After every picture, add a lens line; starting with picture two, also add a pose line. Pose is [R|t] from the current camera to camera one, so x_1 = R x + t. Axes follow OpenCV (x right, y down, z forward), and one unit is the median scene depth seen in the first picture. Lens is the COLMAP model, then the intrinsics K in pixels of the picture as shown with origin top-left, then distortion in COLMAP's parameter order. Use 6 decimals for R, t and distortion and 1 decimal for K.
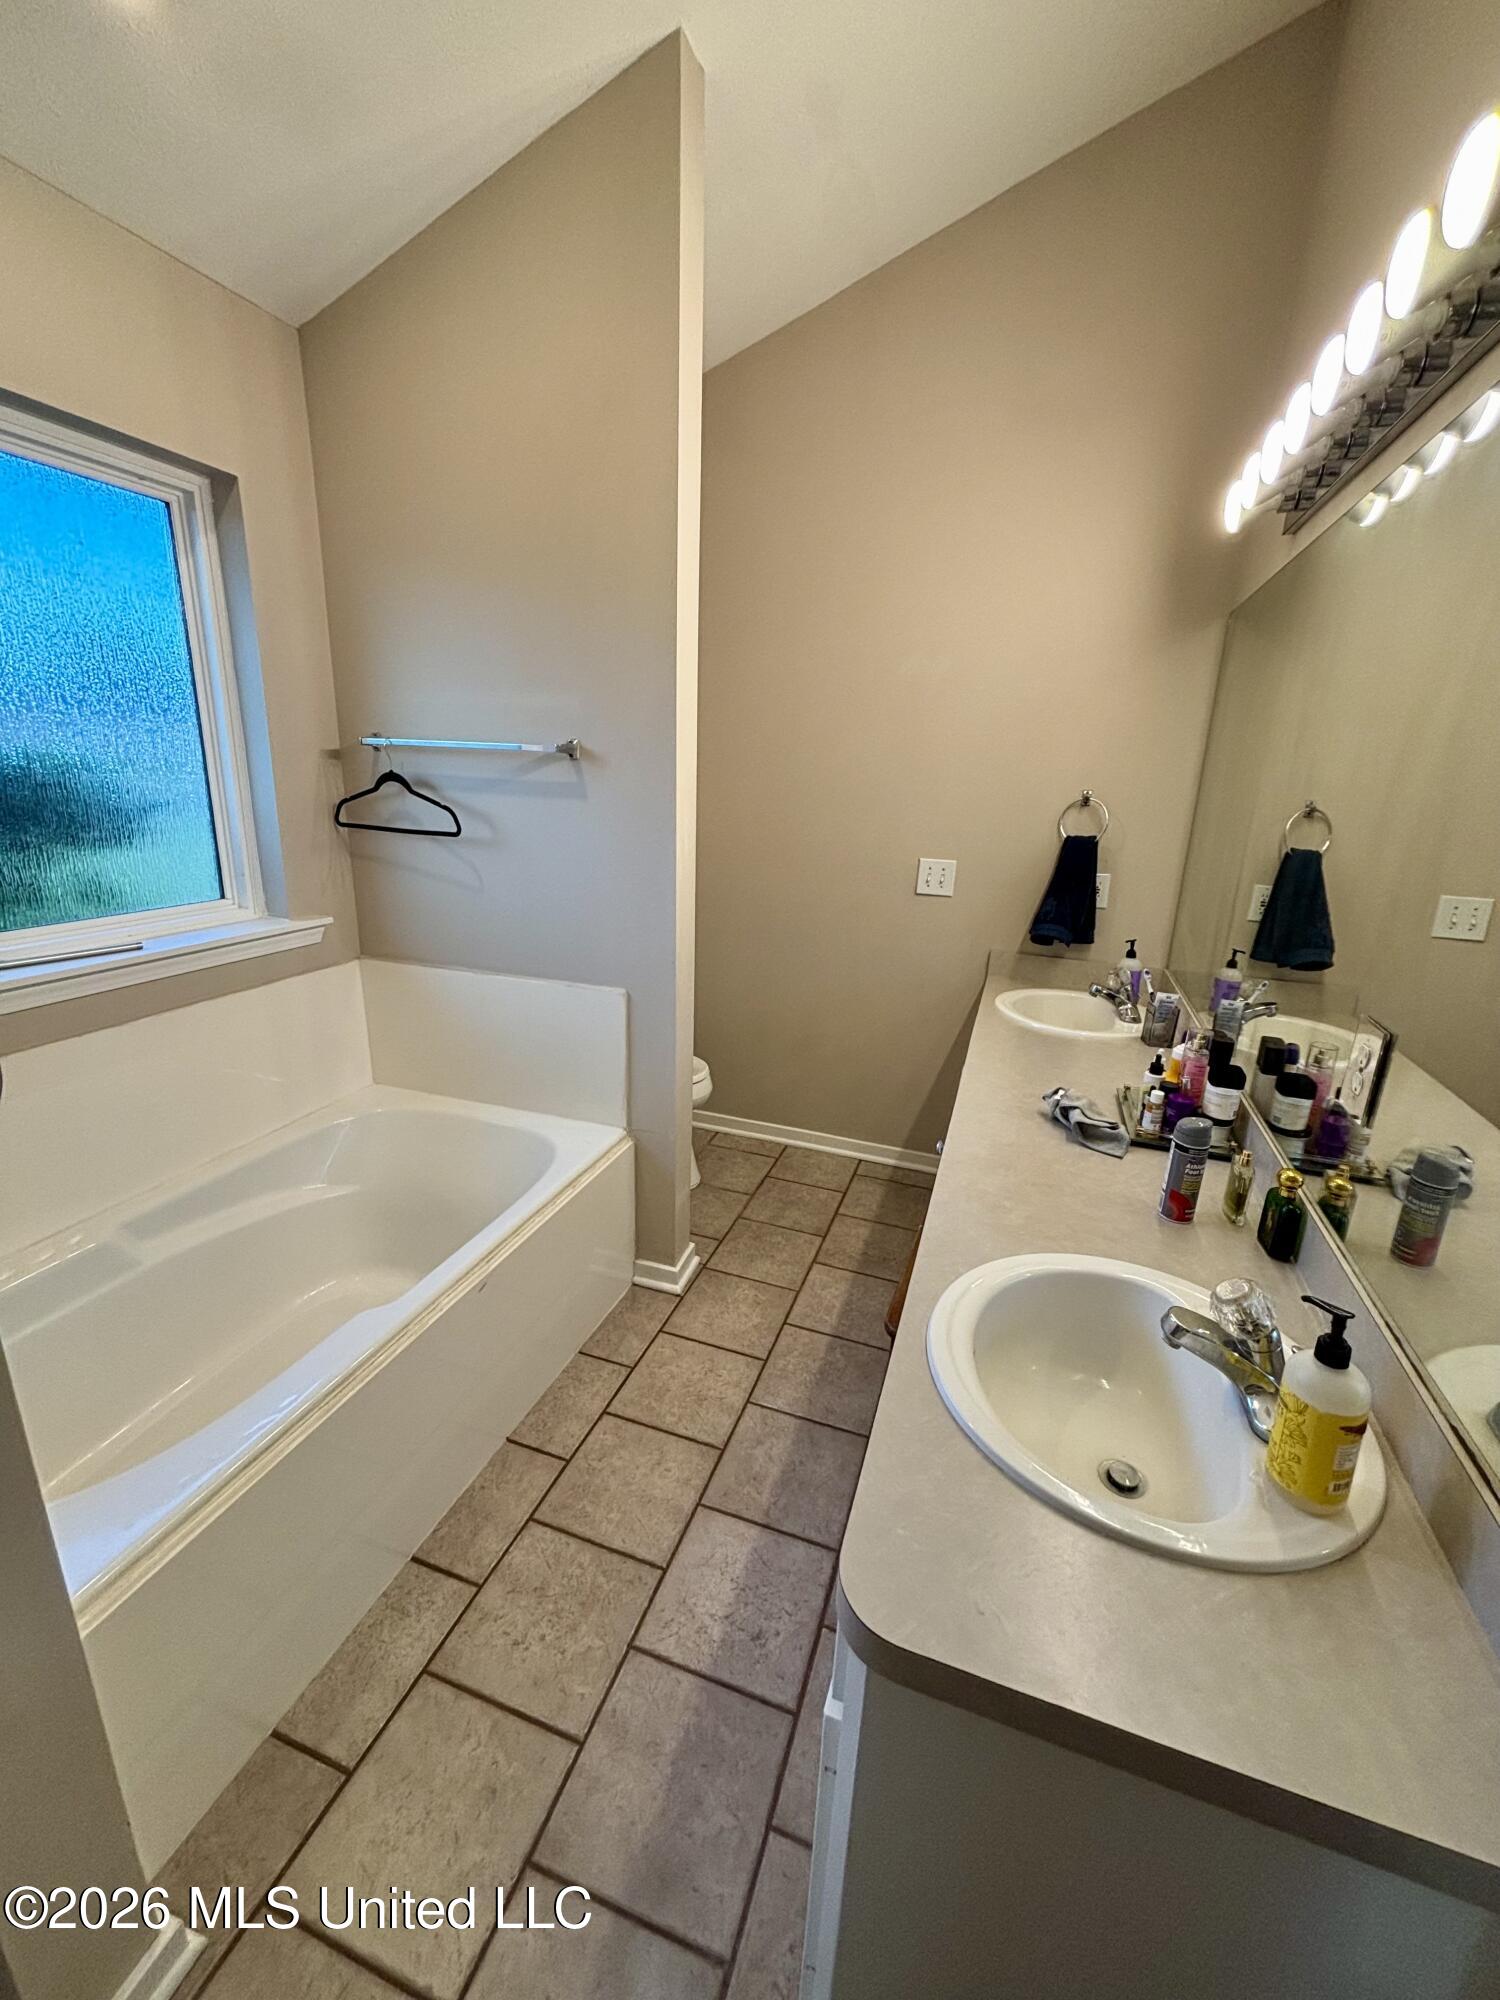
lens RADIAL K [[808.5, 0, 753.3], [0, 808.5, 999.0], [0, 0, 1]] dist [-0.001251, 0.001195]
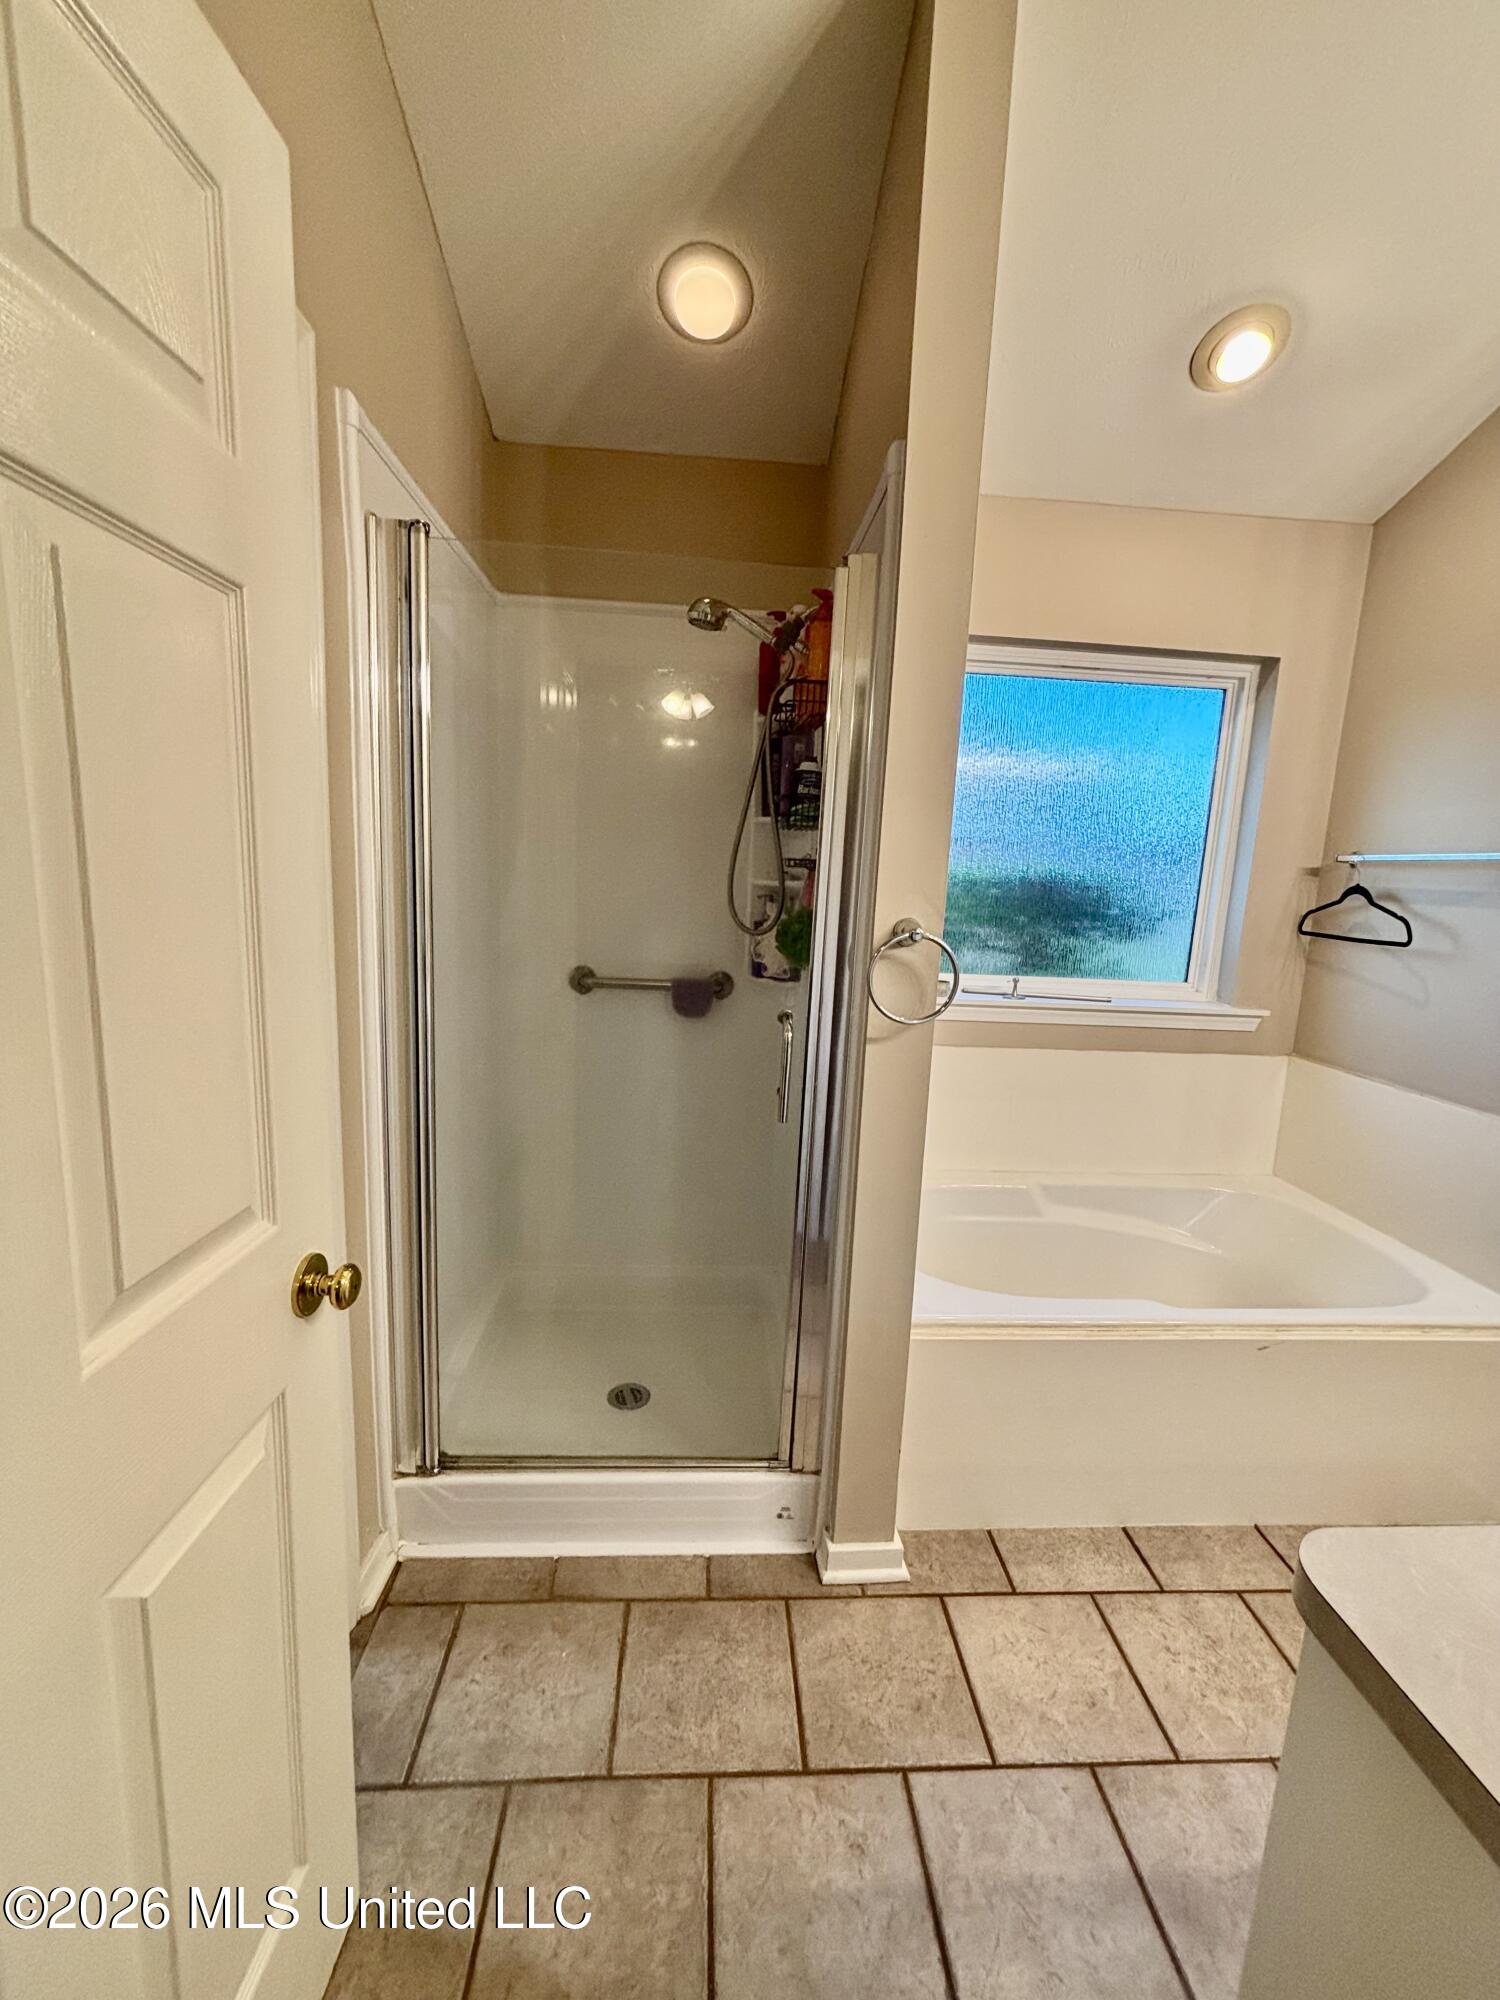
lens RADIAL K [[808.5, 0, 750.8], [0, 808.5, 1000.8], [0, 0, 1]] dist [-0.001251, 0.001195]
pose [[0.379462, 0.133081, -0.915586, 0.242528], [-0.286035, 0.957996, 0.020699, 0.071160], [0.879882, 0.254035, 0.401589, -0.091997]]
